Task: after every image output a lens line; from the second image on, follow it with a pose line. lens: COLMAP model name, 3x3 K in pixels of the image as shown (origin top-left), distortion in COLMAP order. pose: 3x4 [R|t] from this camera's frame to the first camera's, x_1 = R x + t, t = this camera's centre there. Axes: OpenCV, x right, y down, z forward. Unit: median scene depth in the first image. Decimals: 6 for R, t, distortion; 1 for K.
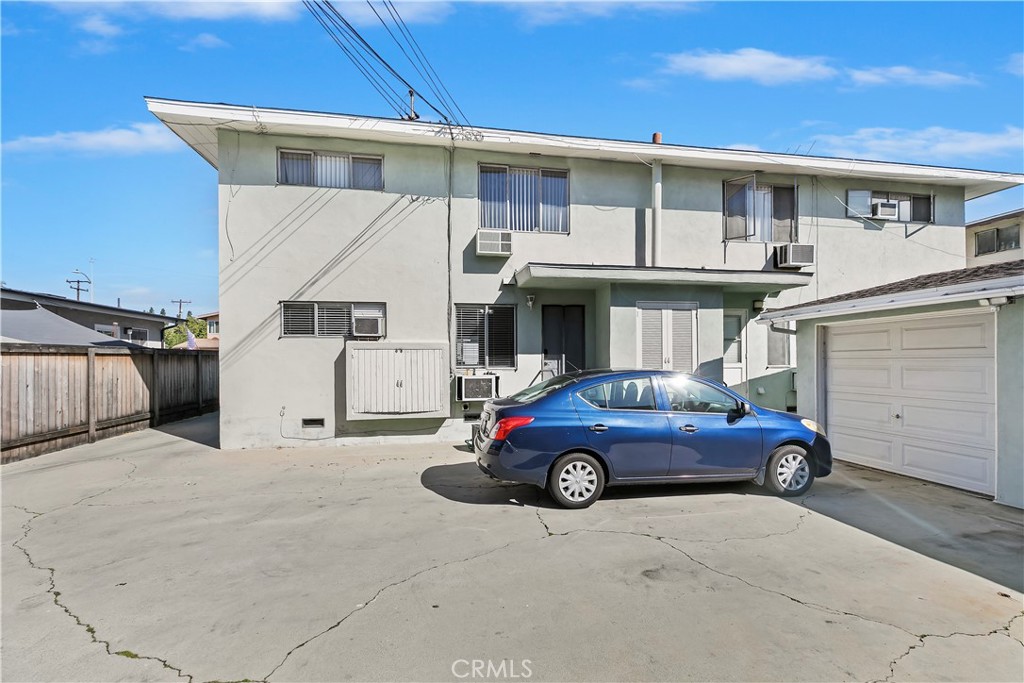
lens RADIAL K [[476.3, 0, 516.4], [0, 476.3, 365.2], [0, 0, 1]] dist [0.001878, 0.000188]
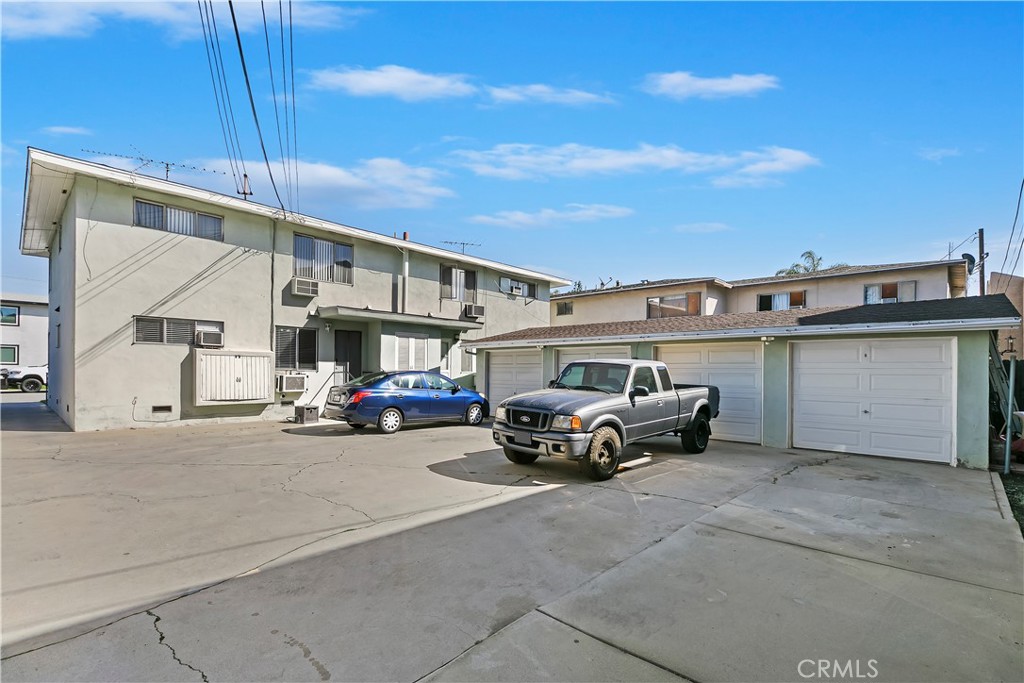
lens RADIAL K [[476.3, 0, 516.4], [0, 476.3, 365.2], [0, 0, 1]] dist [0.001878, 0.000188]
pose [[0.808685, 0.022053, 0.587829, -0.392837], [-0.009886, 0.999665, -0.023903, 0.020051], [-0.588159, 0.013518, 0.808632, -0.621863]]
